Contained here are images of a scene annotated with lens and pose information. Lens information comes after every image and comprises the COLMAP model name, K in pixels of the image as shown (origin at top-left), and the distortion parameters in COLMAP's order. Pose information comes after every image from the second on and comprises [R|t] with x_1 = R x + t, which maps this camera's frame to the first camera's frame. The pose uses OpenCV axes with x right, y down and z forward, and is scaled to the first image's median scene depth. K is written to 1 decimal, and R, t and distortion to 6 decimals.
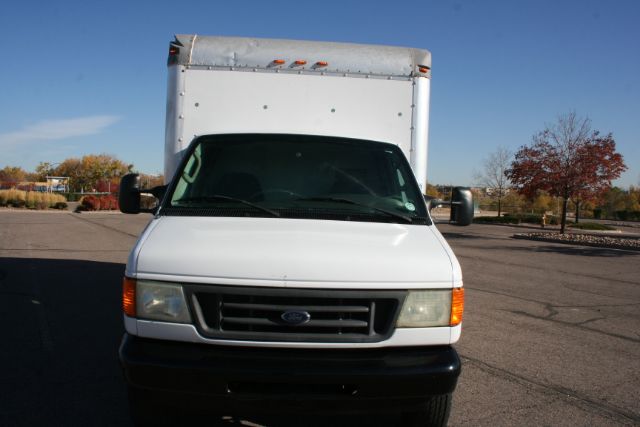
lens RADIAL K [[523.2, 0, 320.1], [0, 523.2, 228.4], [0, 0, 1]] dist [-0.130462, 0.131839]
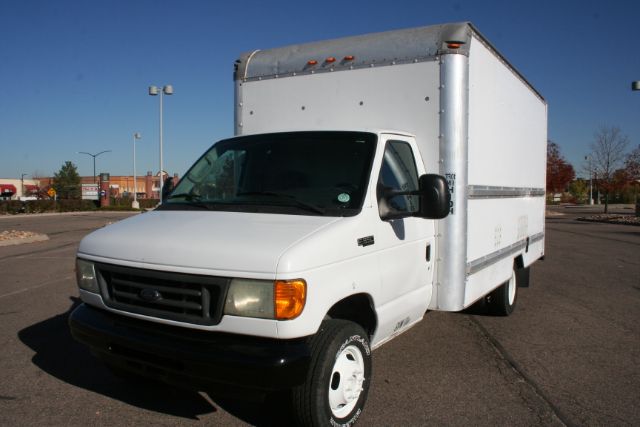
lens RADIAL K [[546.1, 0, 320.0], [0, 546.1, 213.5], [0, 0, 1]] dist [-0.153028, 0.158583]
pose [[0.831735, -0.010798, -0.555068, 0.536996], [-0.003298, 0.999697, -0.024390, 0.007548], [0.555163, 0.022116, 0.831447, 0.108617]]
